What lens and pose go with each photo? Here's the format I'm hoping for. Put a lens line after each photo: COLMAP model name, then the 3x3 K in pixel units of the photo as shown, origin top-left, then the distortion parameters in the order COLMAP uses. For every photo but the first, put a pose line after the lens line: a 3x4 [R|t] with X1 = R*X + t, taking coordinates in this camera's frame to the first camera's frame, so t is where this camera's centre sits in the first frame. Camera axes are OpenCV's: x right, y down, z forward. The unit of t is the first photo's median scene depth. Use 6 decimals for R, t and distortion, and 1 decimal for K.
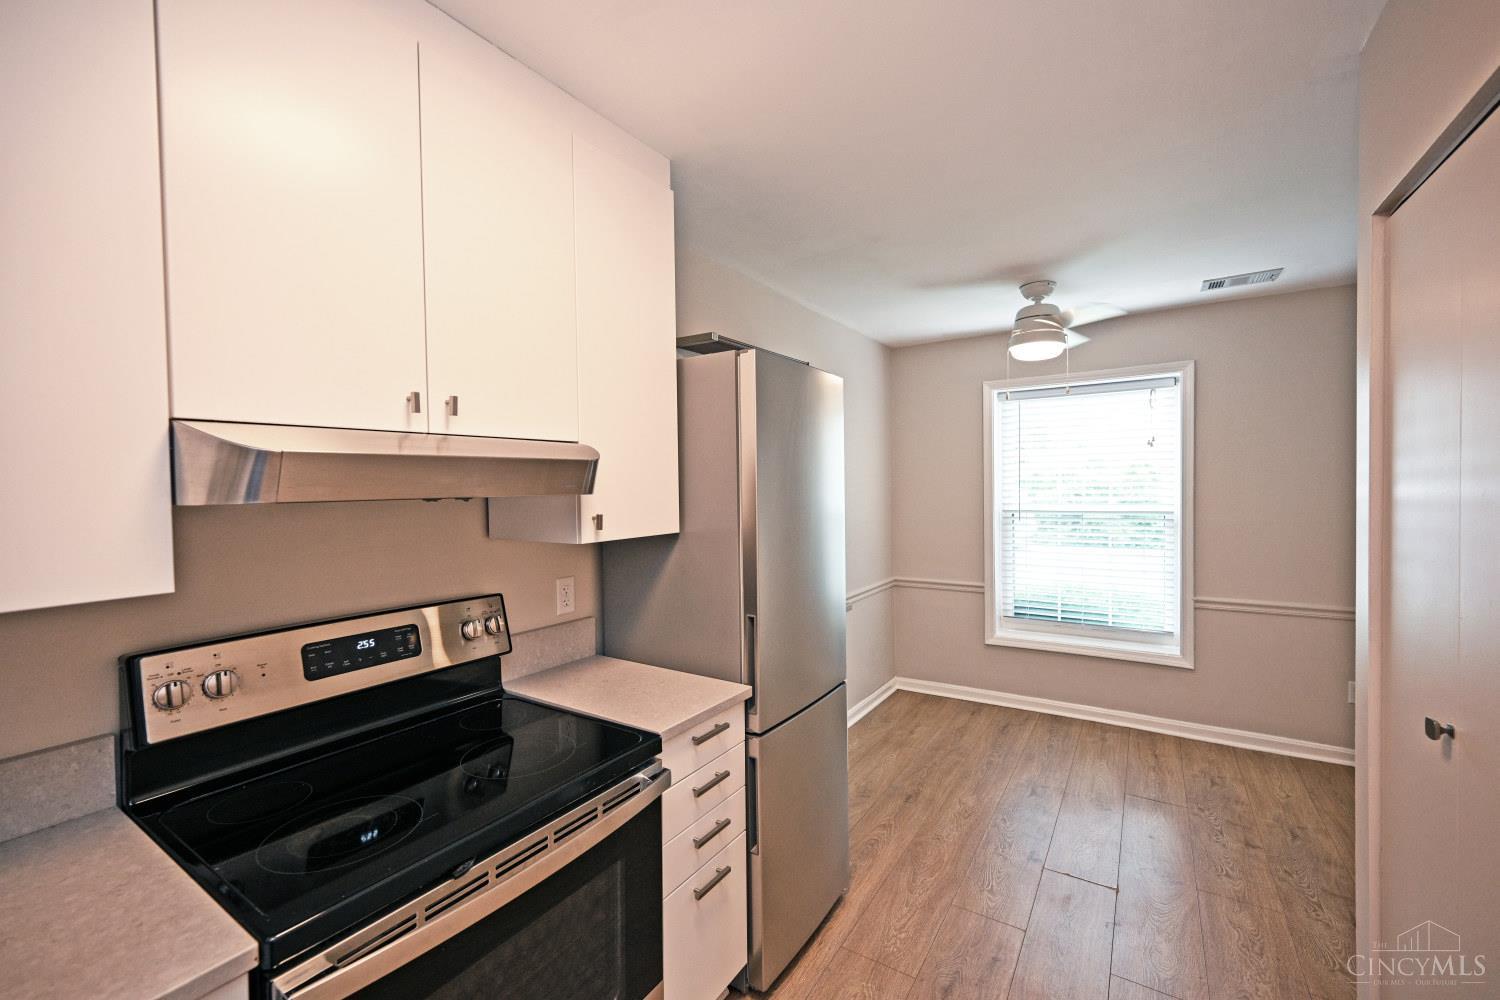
lens RADIAL K [[592.9, 0, 761.5], [0, 592.9, 507.0], [0, 0, 1]] dist [0.000115, 0.000248]
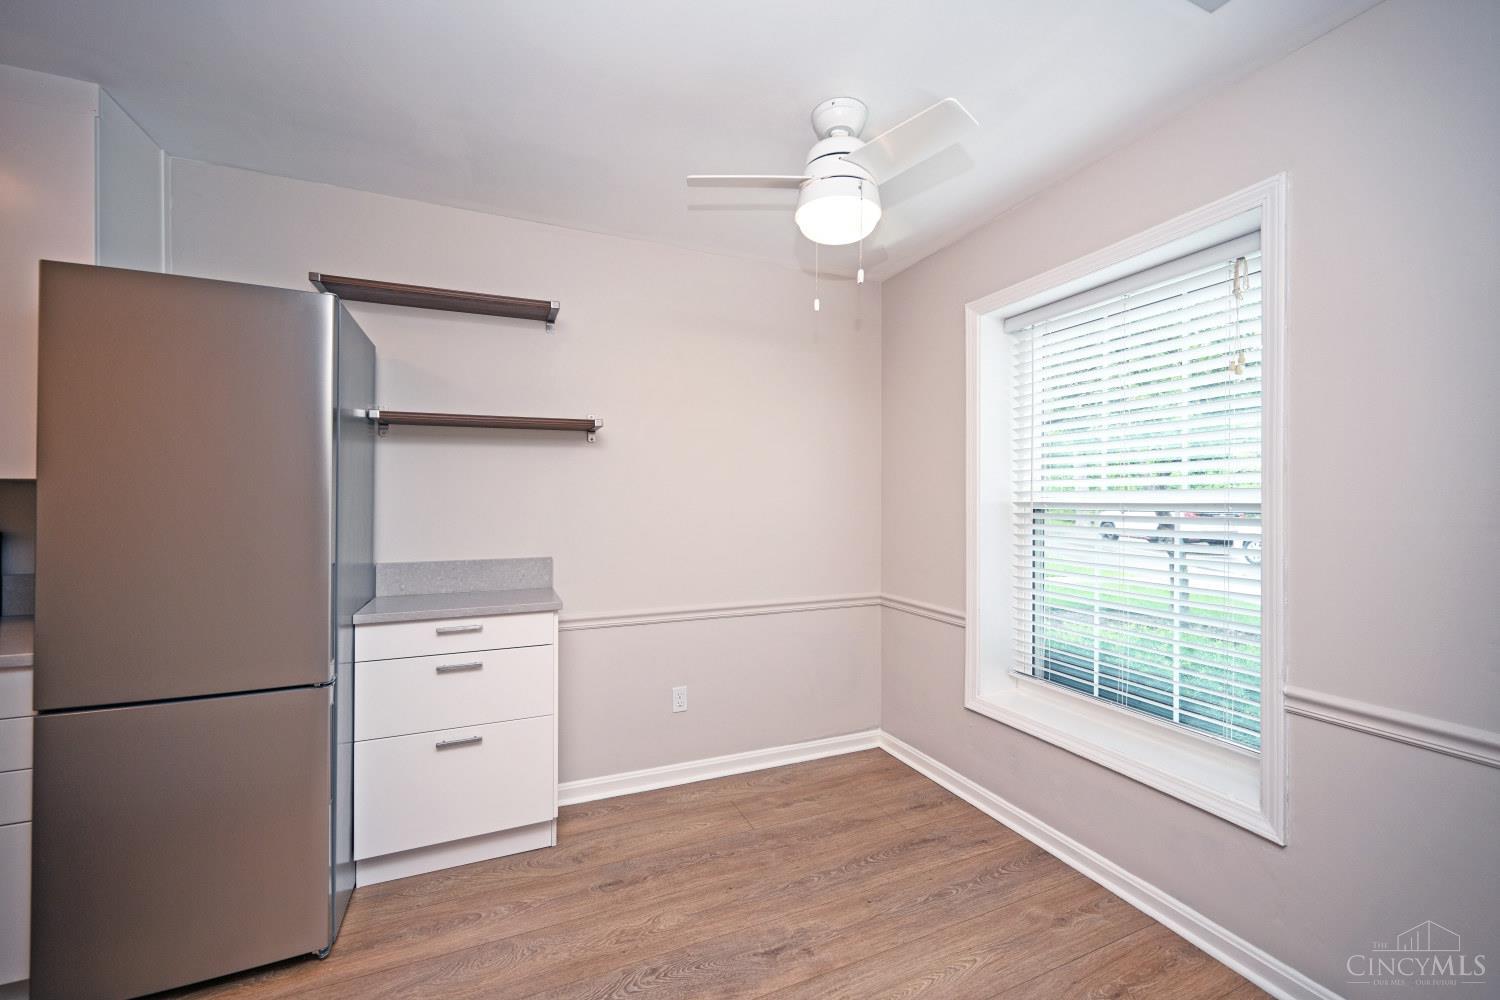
lens RADIAL K [[592.9, 0, 742.9], [0, 592.9, 498.8], [0, 0, 1]] dist [0.000115, 0.000248]
pose [[0.828911, 0.006965, -0.559337, 0.630722], [-0.014683, 0.999849, -0.009310, 0.015178], [0.559188, 0.015930, 0.828888, 0.378494]]
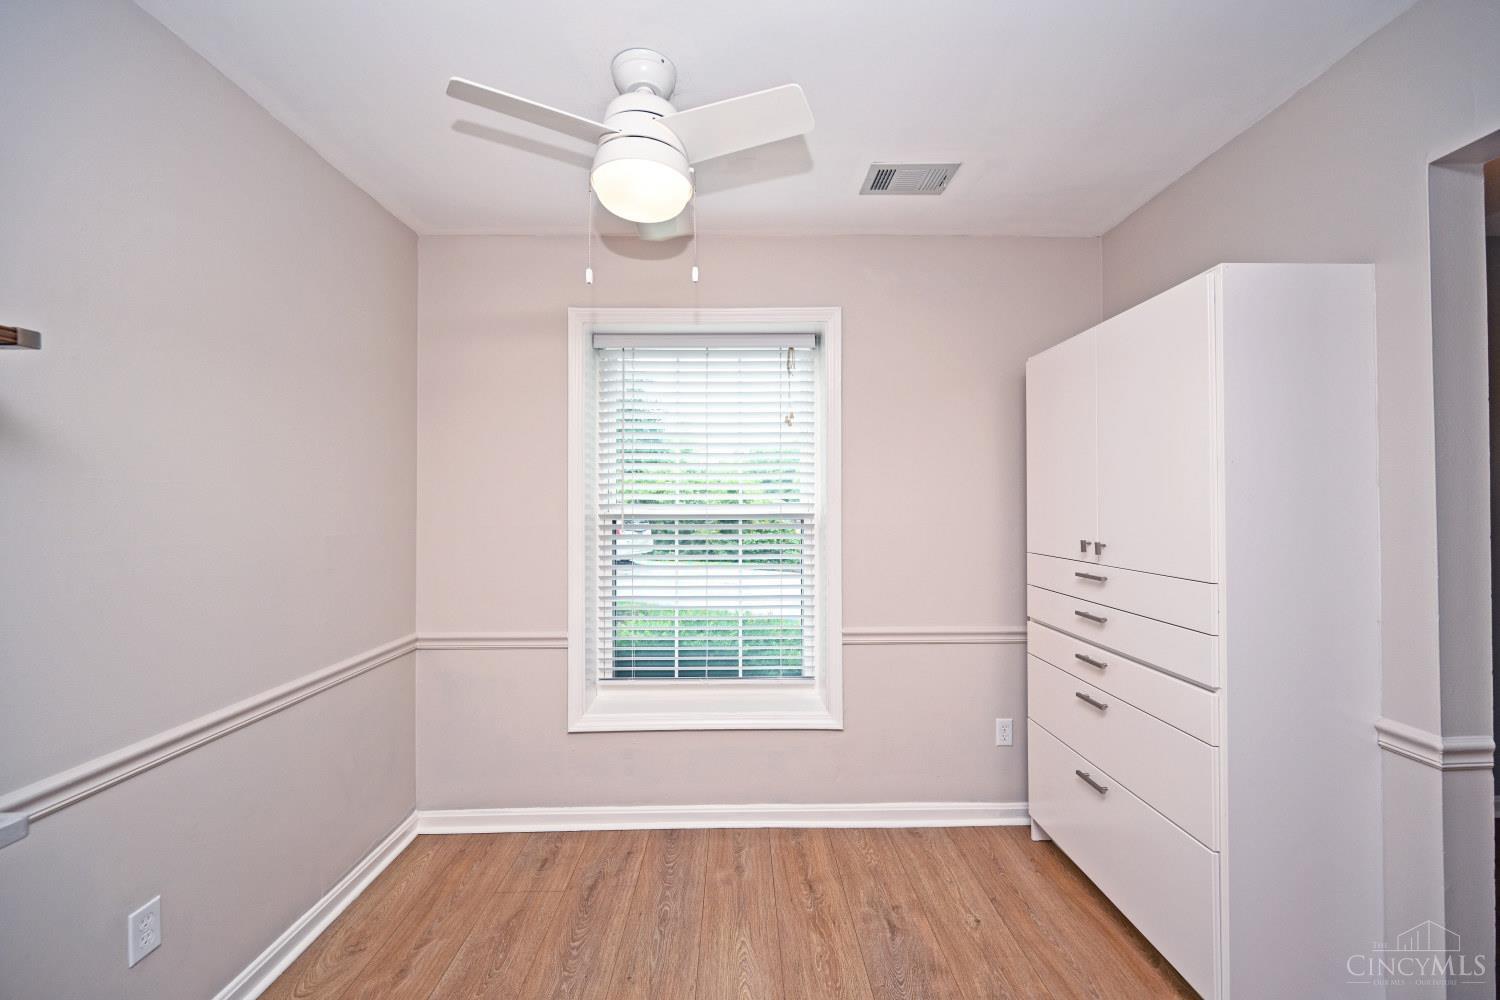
lens RADIAL K [[592.9, 0, 746.4], [0, 592.9, 495.3], [0, 0, 1]] dist [0.000115, 0.000248]
pose [[0.833340, 0.014465, 0.552572, 0.221163], [0.007828, 0.999248, -0.037963, 0.013211], [-0.552706, 0.035962, 0.832600, 0.444779]]
